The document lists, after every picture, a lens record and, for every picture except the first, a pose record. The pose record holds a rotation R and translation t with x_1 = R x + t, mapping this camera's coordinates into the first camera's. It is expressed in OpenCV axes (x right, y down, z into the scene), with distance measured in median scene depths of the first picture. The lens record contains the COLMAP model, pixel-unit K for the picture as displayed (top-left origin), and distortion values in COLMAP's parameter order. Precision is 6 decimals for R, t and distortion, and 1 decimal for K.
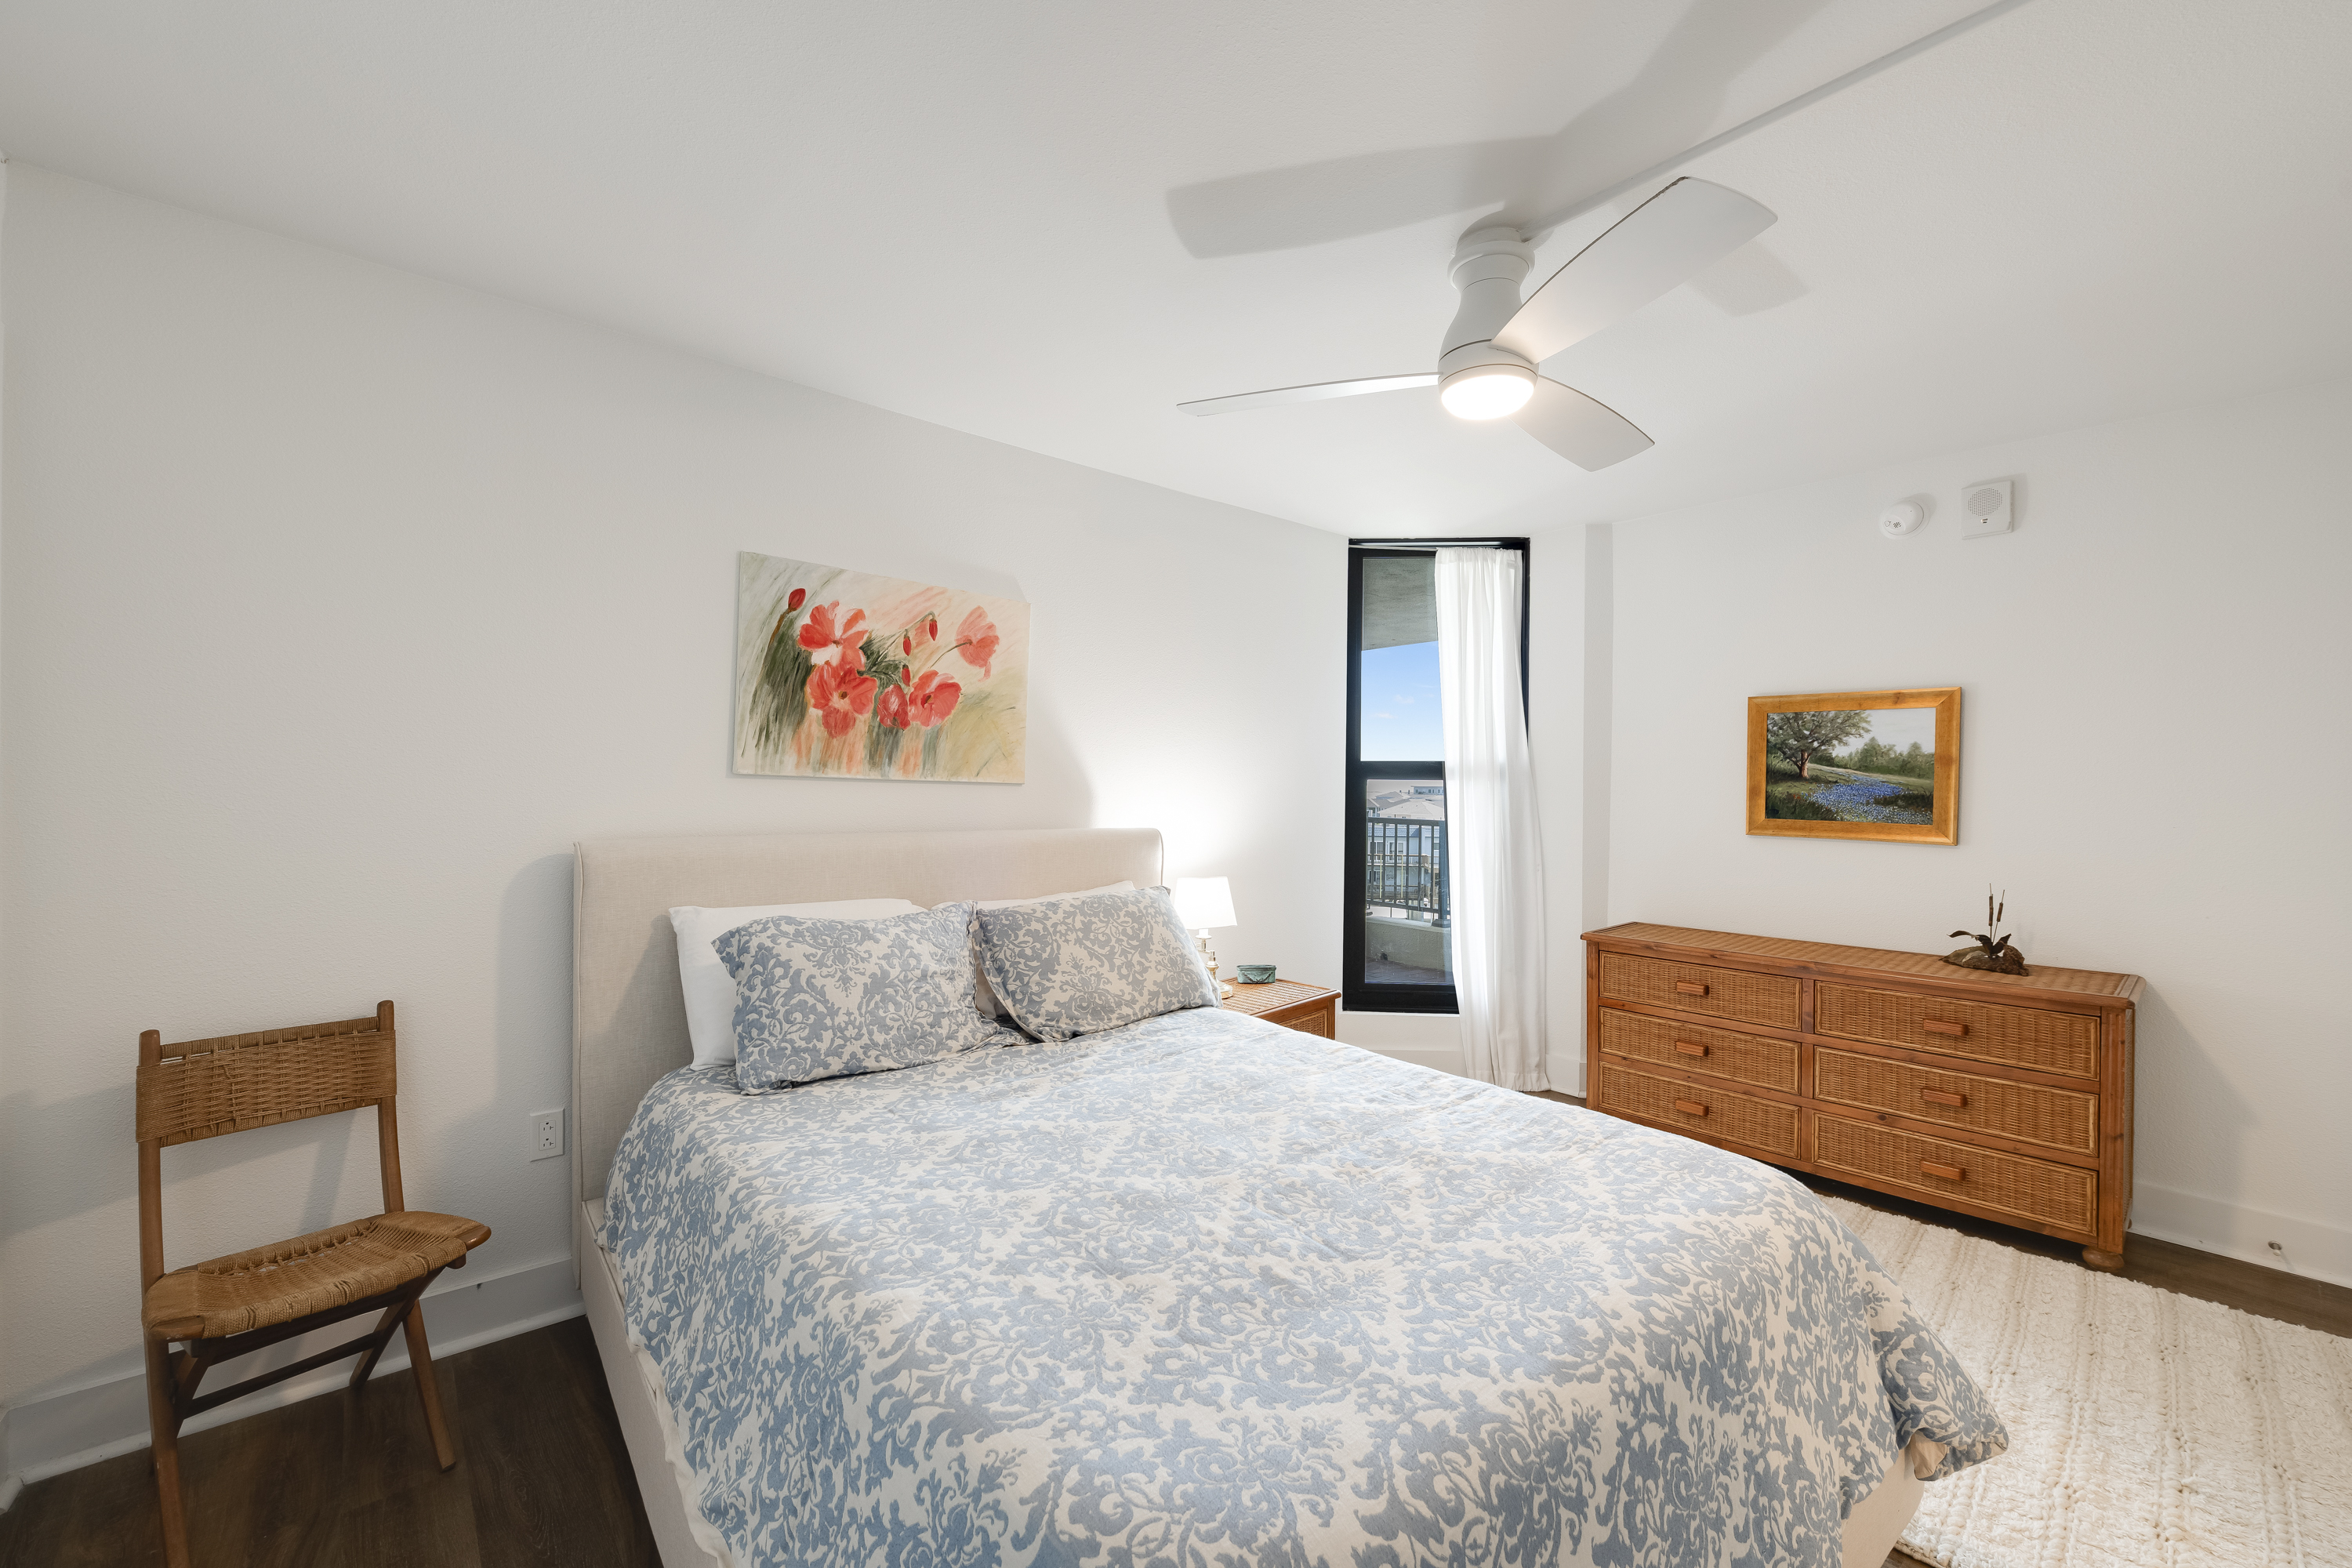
lens RADIAL K [[936.5, 0, 1176.0], [0, 936.5, 784.0], [0, 0, 1]] dist [0.000168, 0.000129]
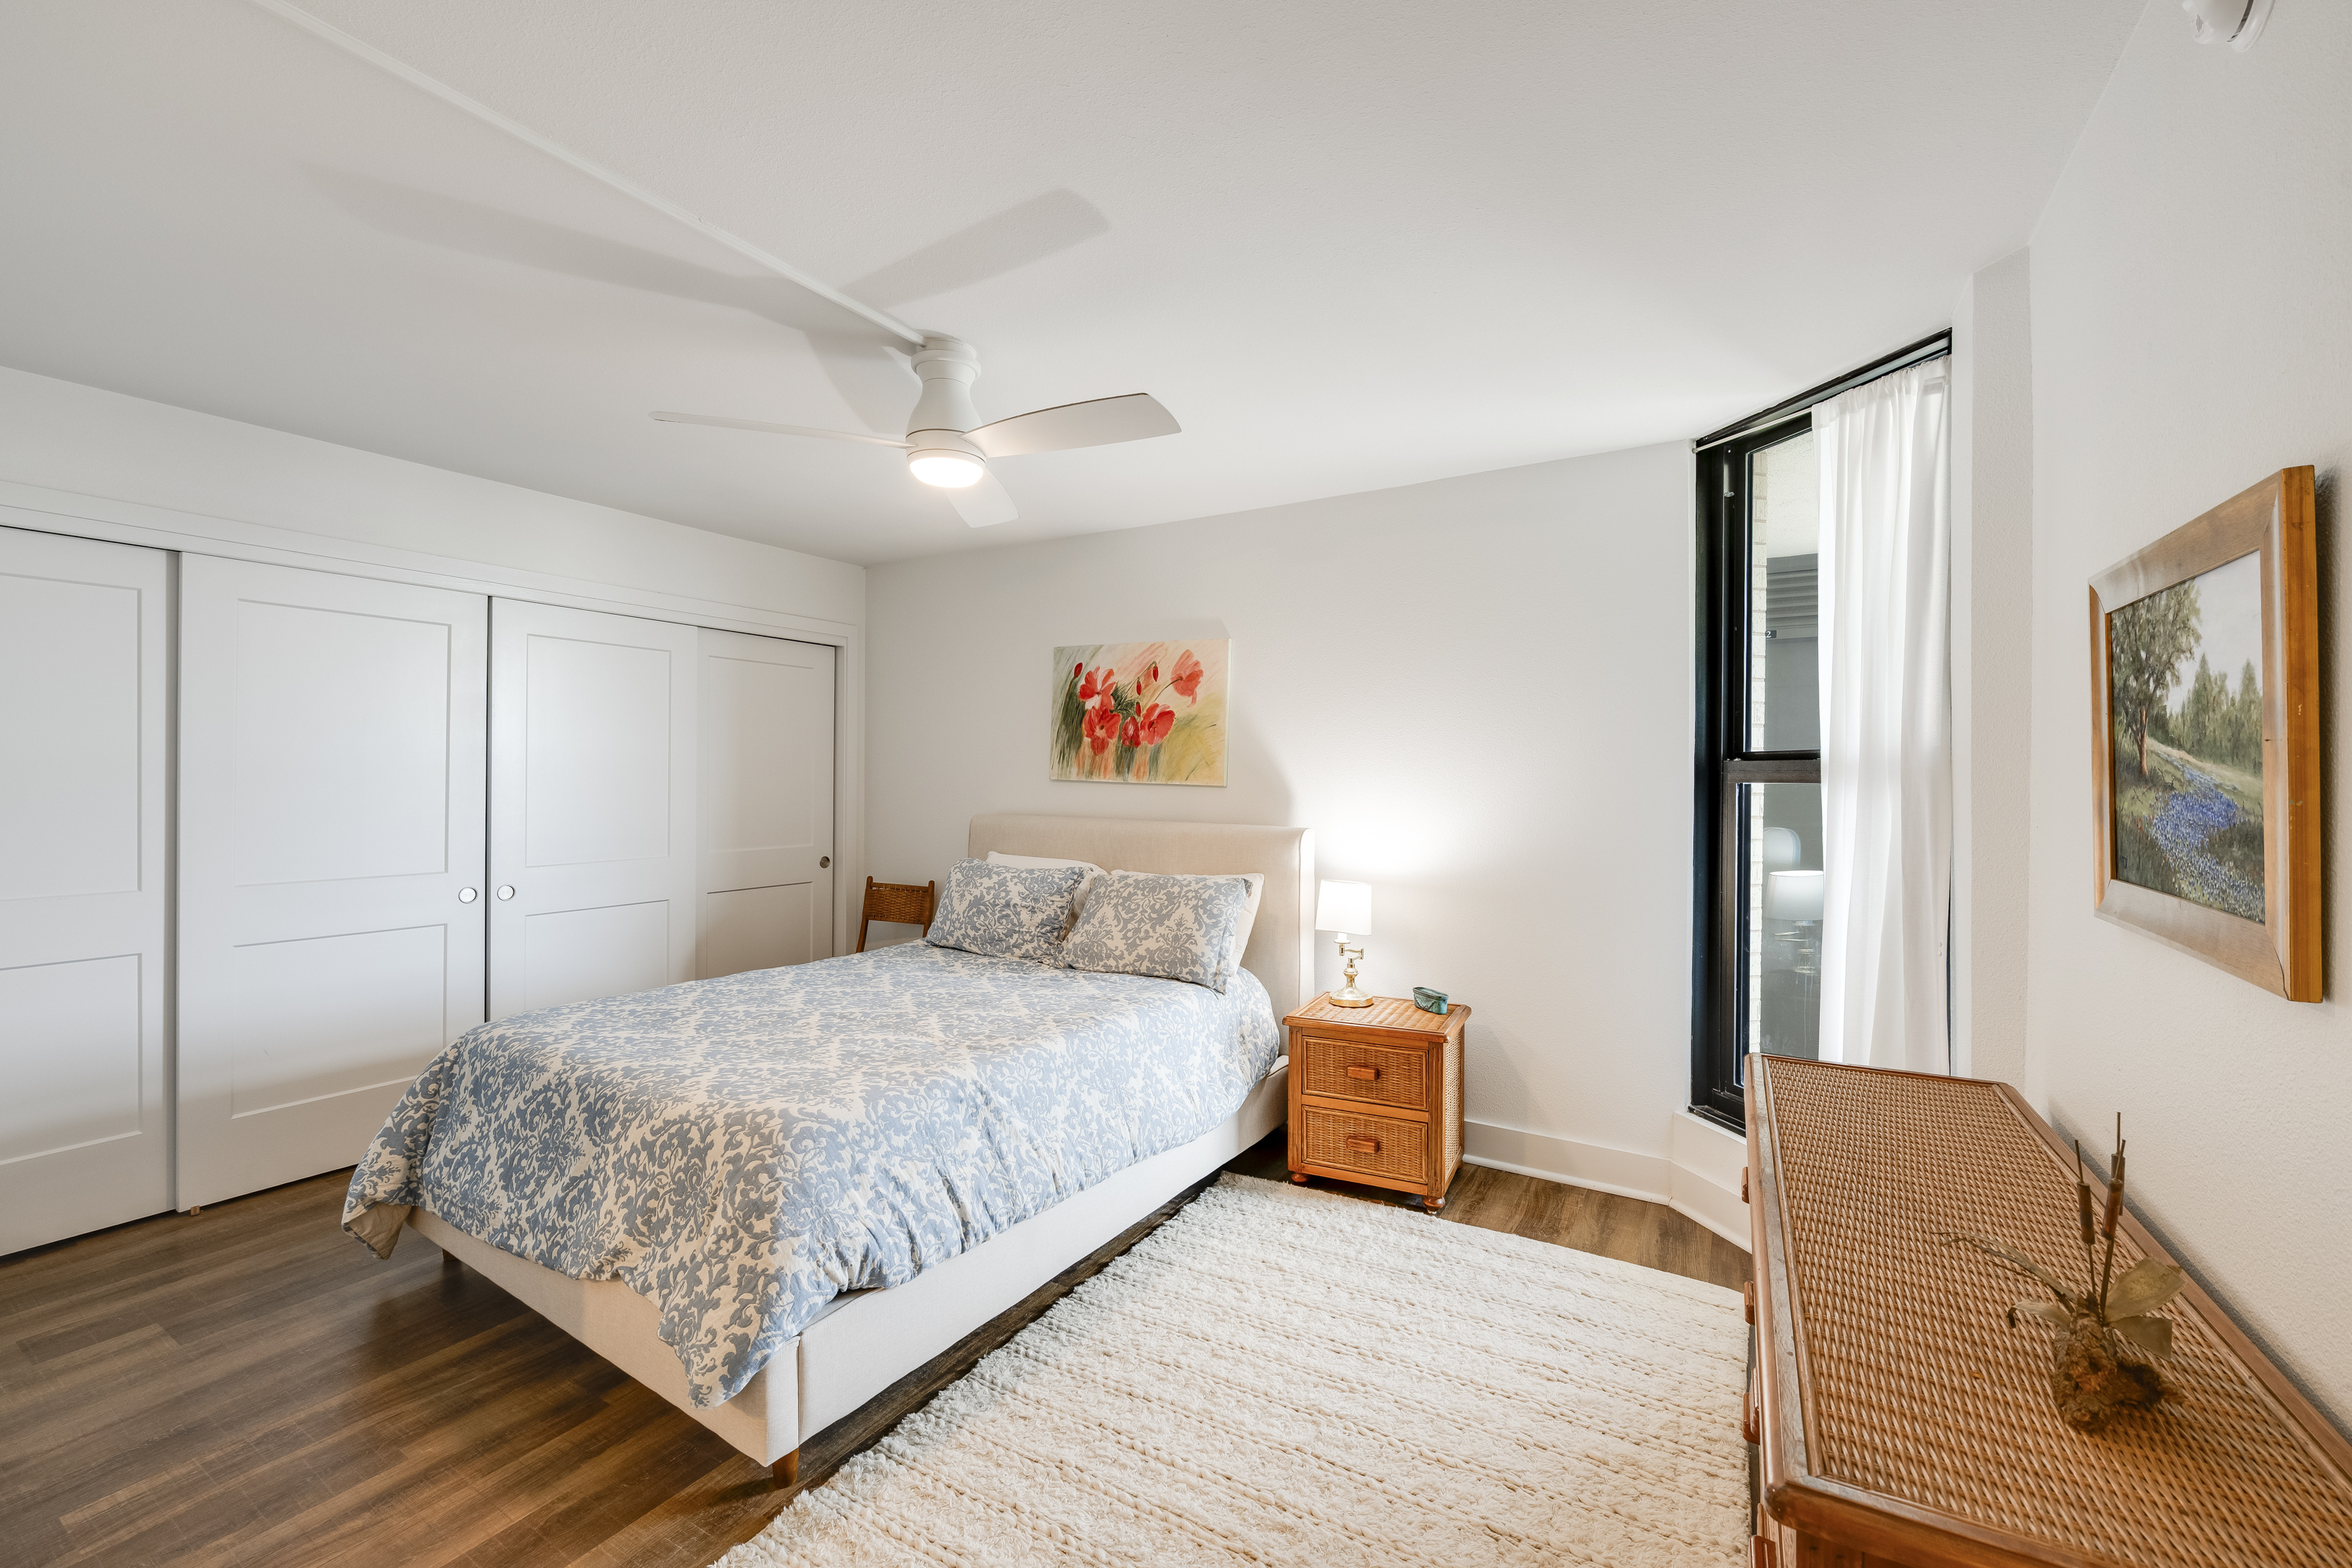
lens RADIAL K [[935.6, 0, 1176.2], [0, 935.6, 772.2], [0, 0, 1]] dist [-0.000213, 0.000053]
pose [[0.315343, -0.012271, -0.948898, 1.112341], [-0.004816, 0.999883, -0.014531, -0.000541], [0.948966, 0.009152, 0.315247, 0.630025]]
